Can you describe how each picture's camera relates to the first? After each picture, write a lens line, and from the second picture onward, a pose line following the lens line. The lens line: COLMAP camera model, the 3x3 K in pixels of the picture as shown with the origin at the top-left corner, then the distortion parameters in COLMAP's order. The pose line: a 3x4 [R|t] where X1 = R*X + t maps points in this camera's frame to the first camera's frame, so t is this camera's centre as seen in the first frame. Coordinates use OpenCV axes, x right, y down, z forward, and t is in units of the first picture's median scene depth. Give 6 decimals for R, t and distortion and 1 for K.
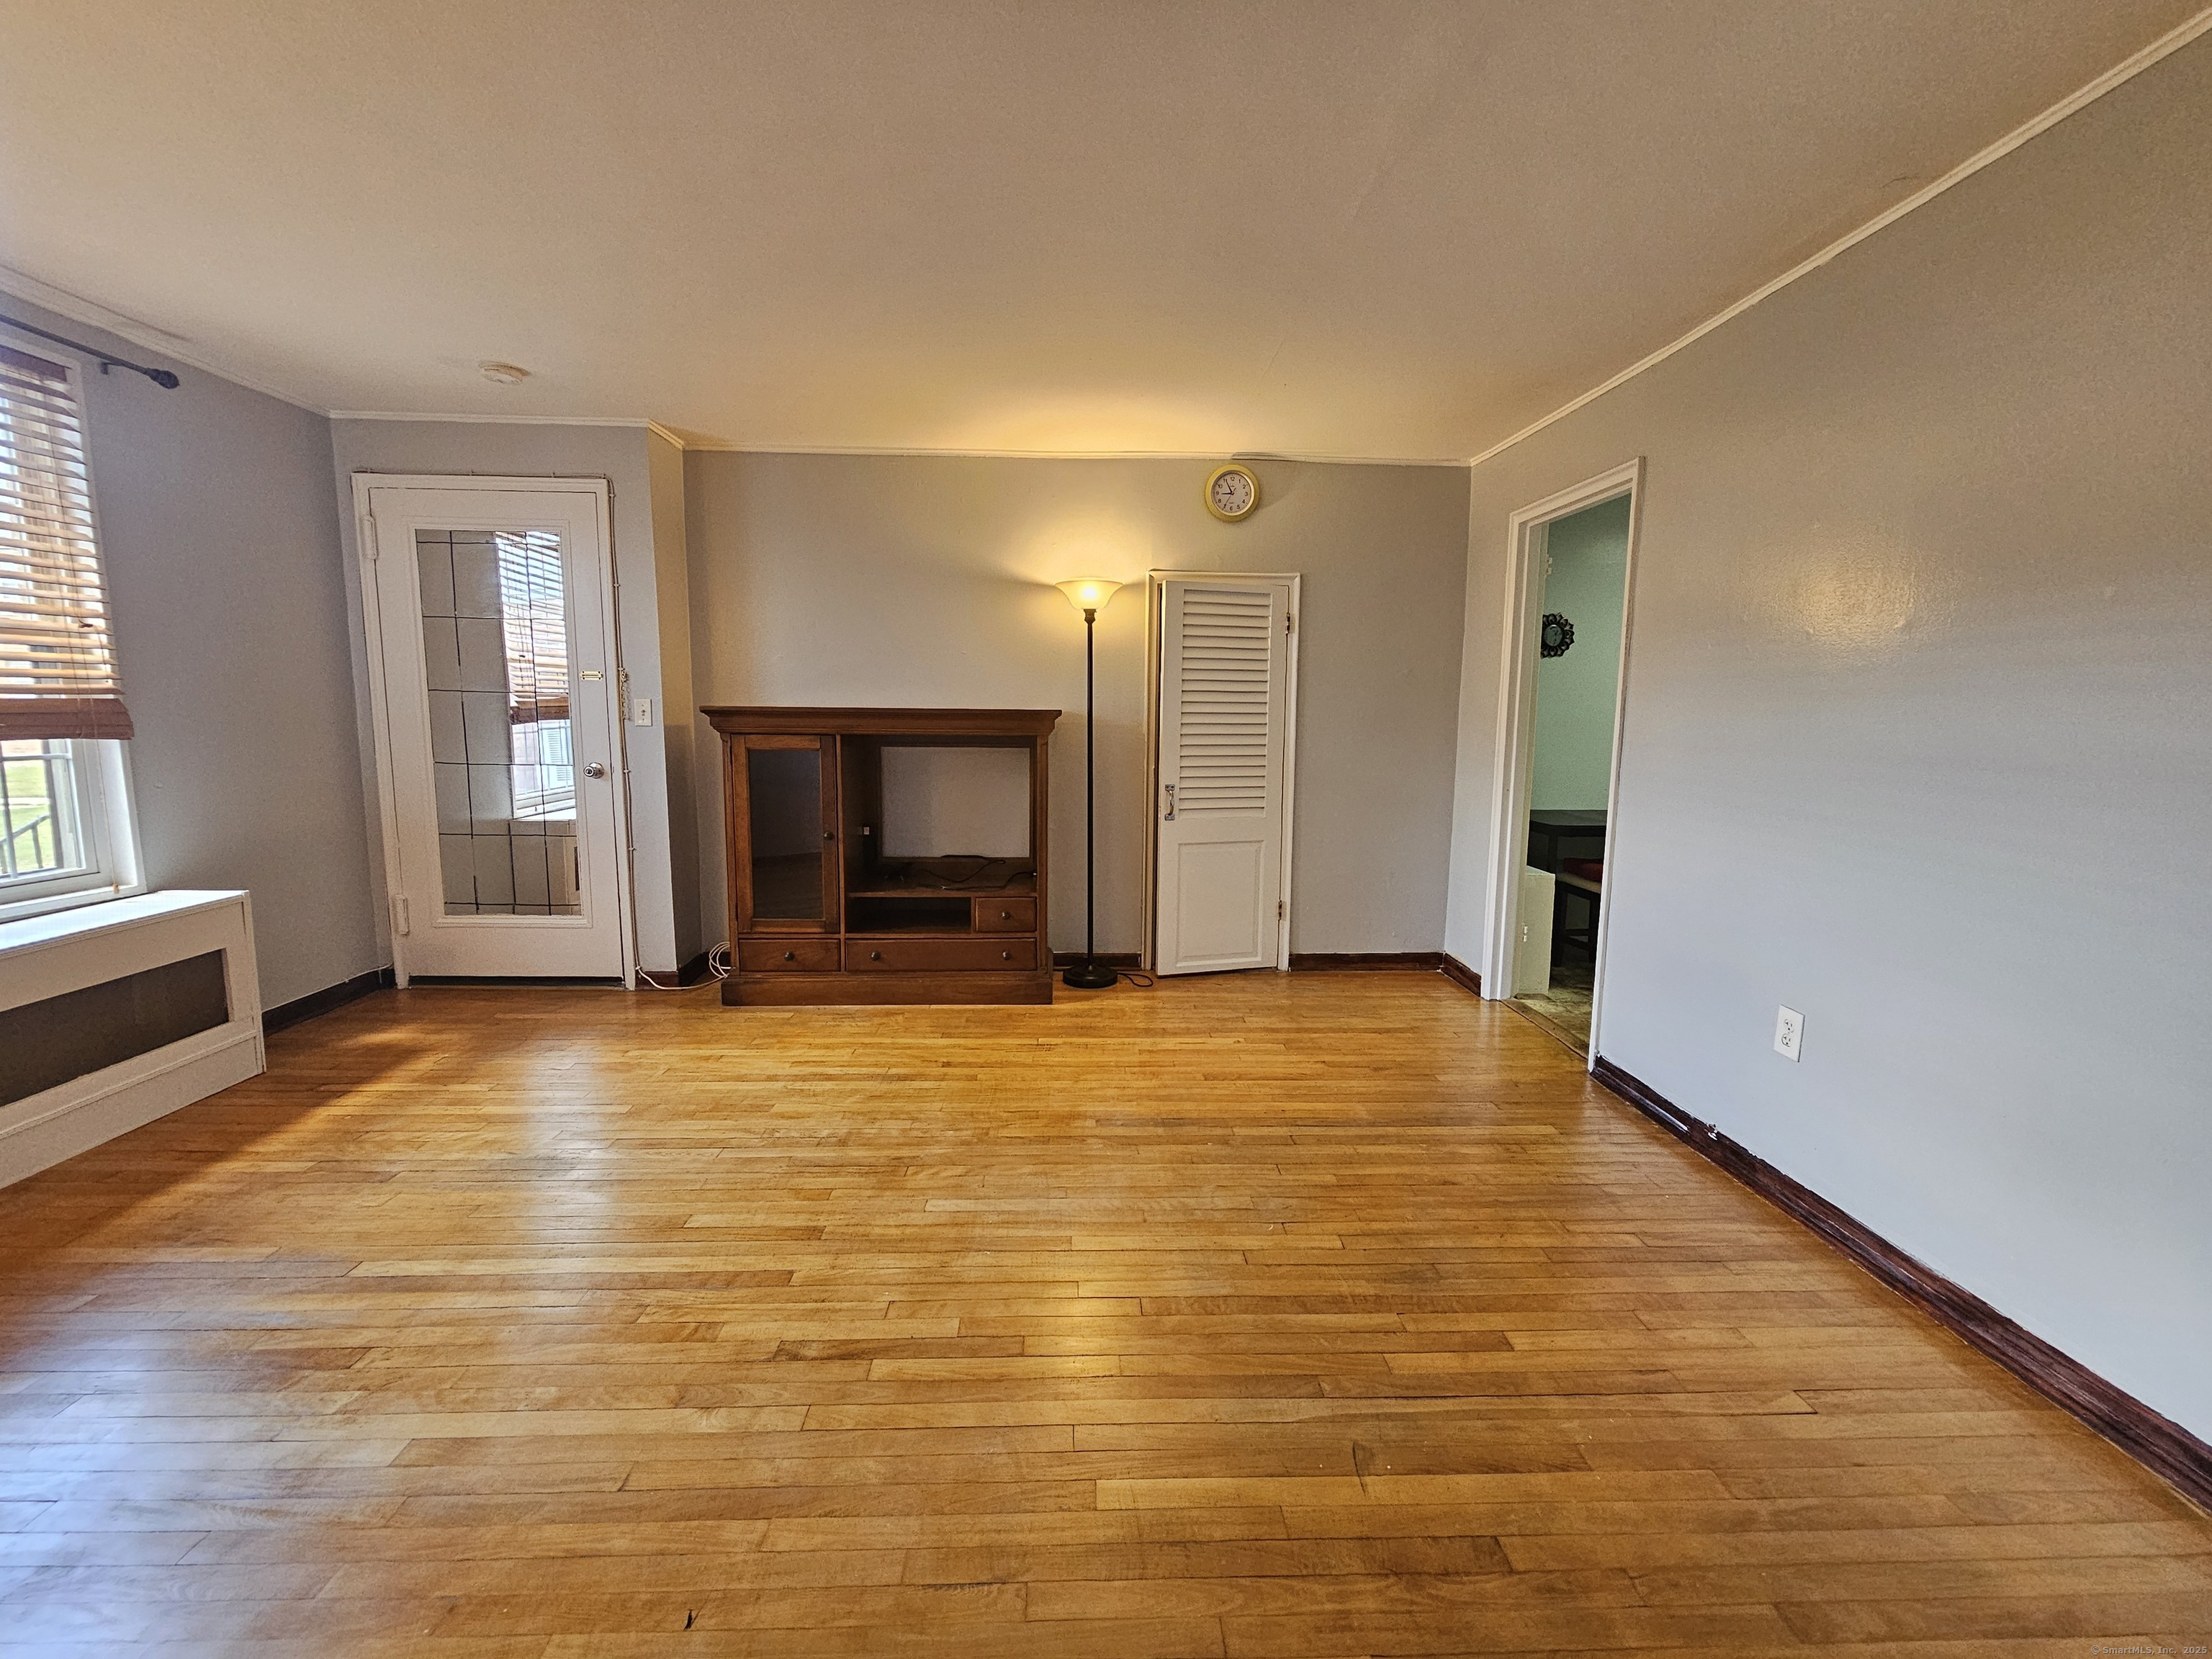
lens RADIAL K [[902.0, 0, 1110.7], [0, 902.0, 817.9], [0, 0, 1]] dist [-0.001006, -0.000377]
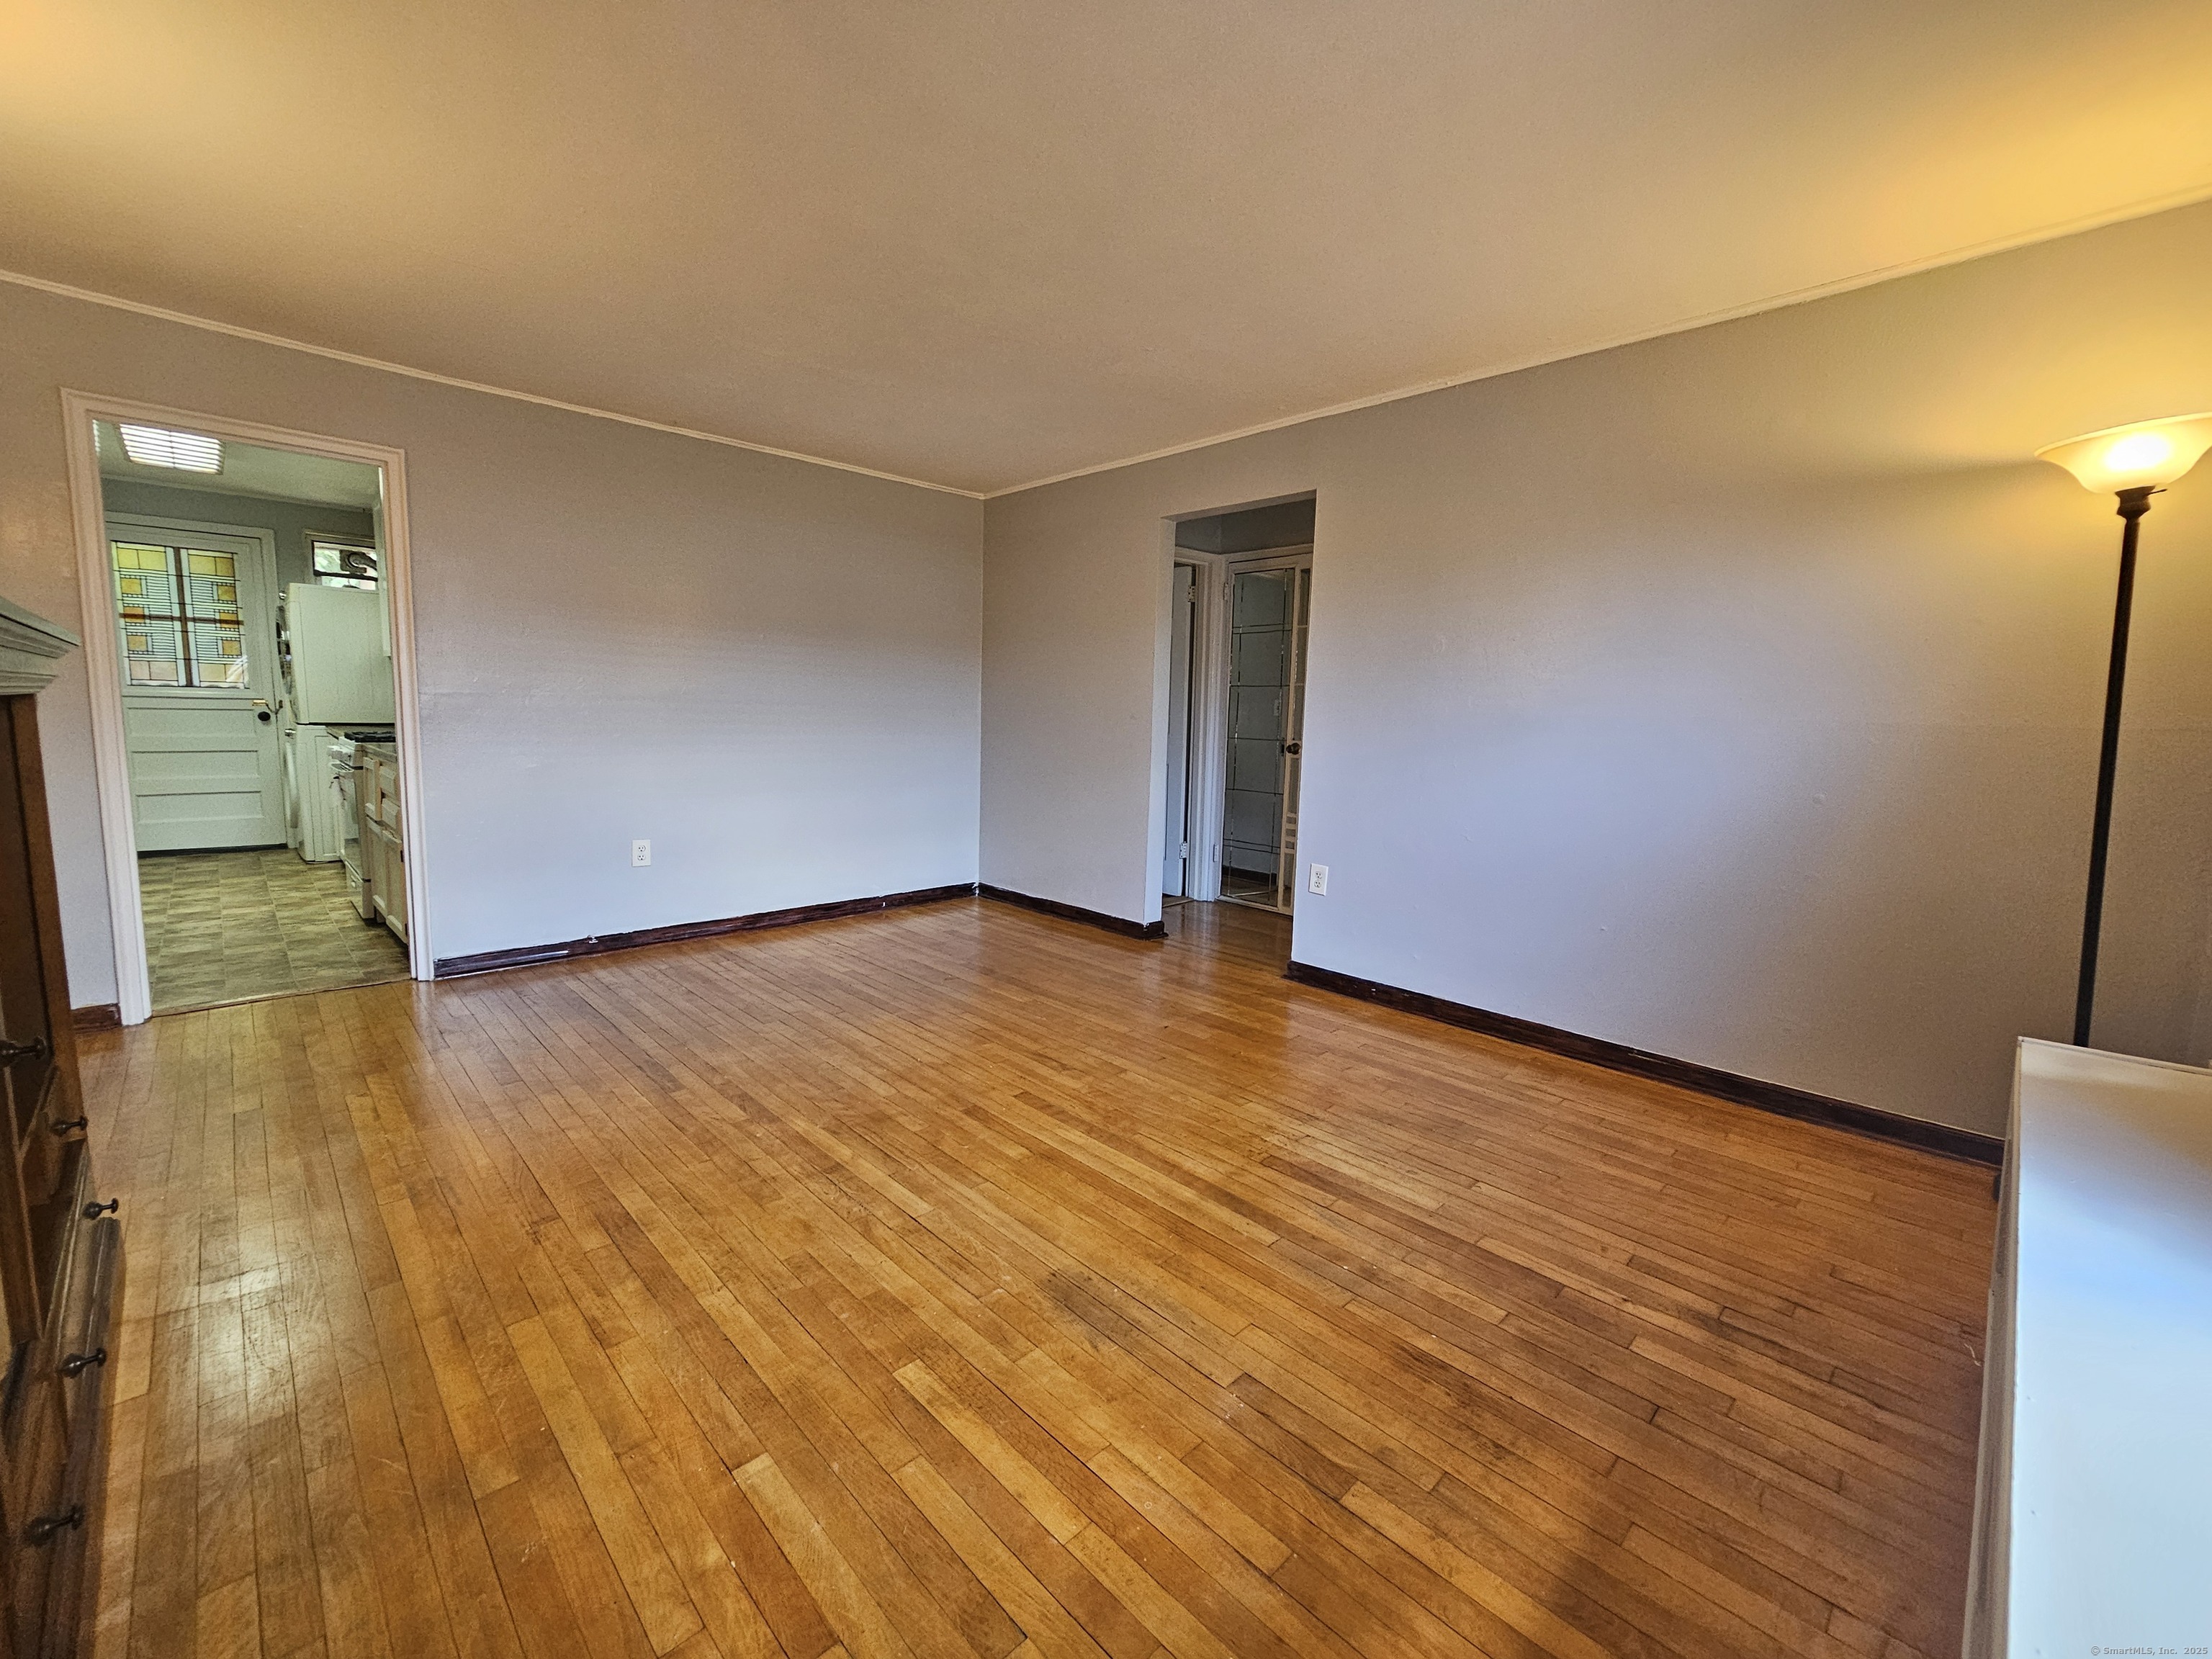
lens RADIAL K [[902.0, 0, 1111.2], [0, 902.0, 822.2], [0, 0, 1]] dist [-0.001006, -0.000377]
pose [[-0.669416, -0.117864, 0.733478, -0.908309], [0.055122, 0.976732, 0.207261, -0.109938], [-0.740840, 0.179174, -0.647343, 1.103939]]
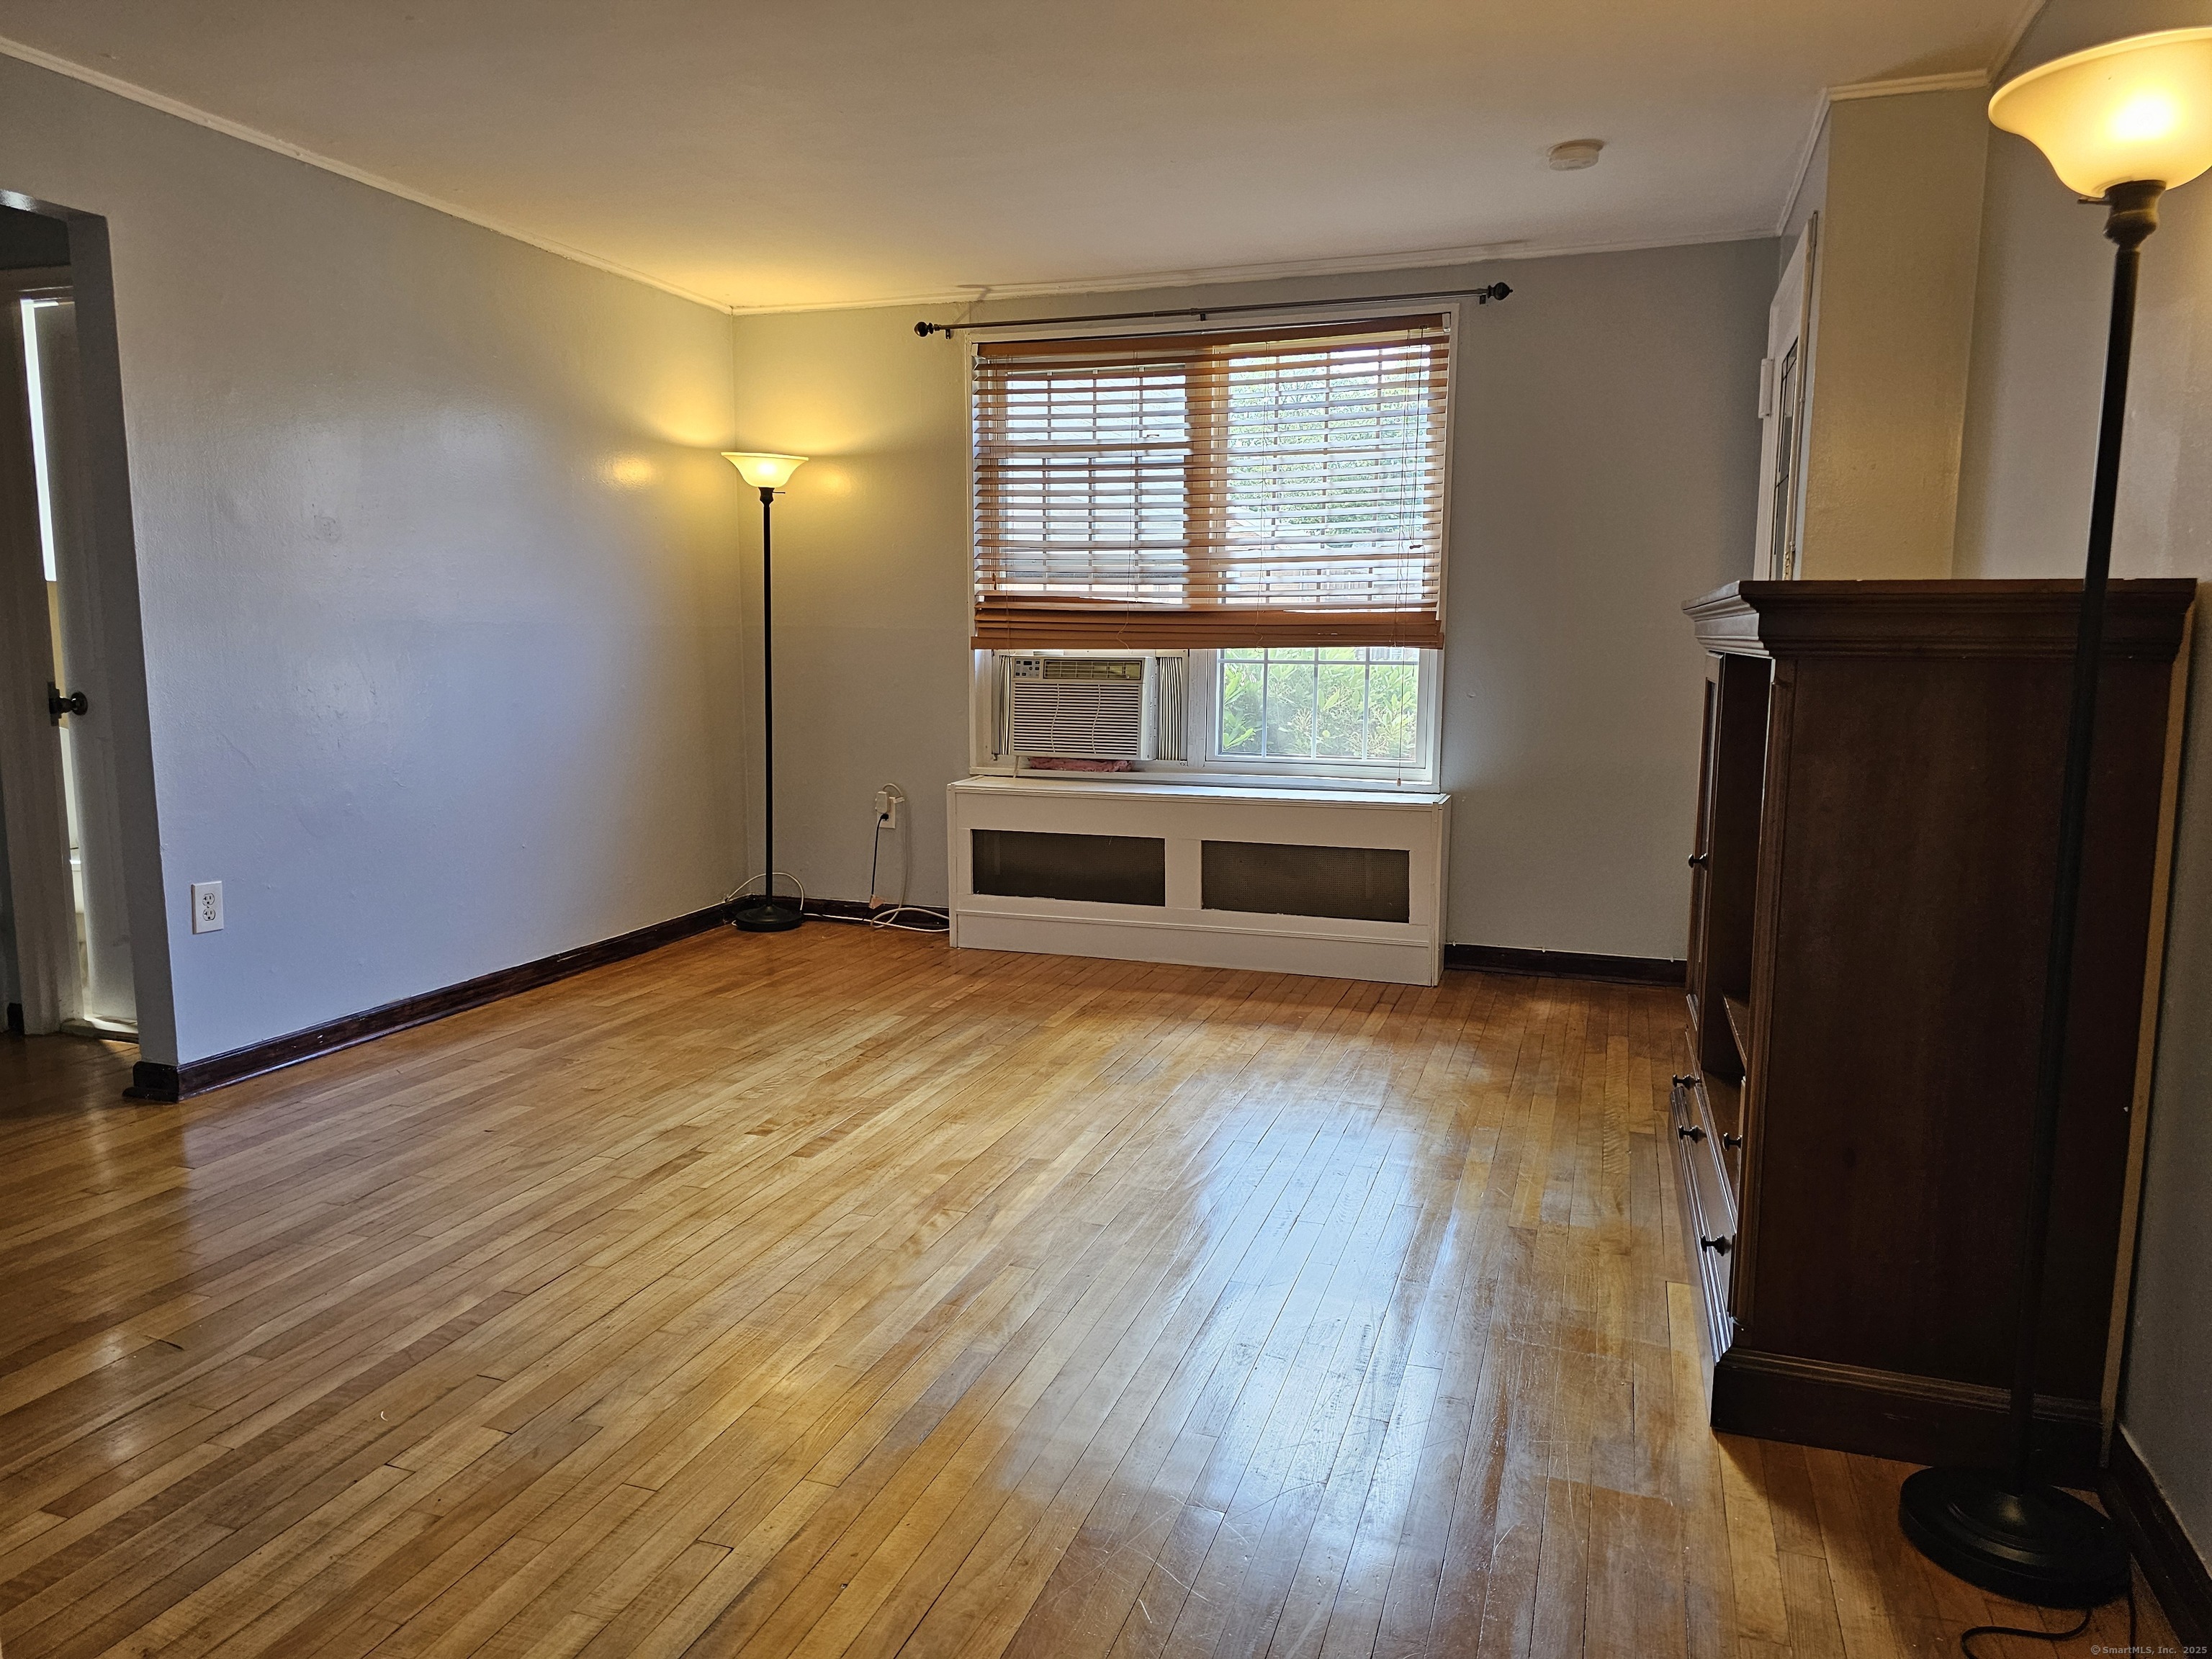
lens RADIAL K [[1466.4, 0, 1128.0], [0, 1466.4, 834.7], [0, 0, 1]] dist [0.005580, -0.007772]
pose [[-0.353209, 0.114039, -0.928568, 0.651674], [-0.122731, 0.978317, 0.166833, -0.107042], [0.927459, 0.172891, -0.331554, 1.180112]]
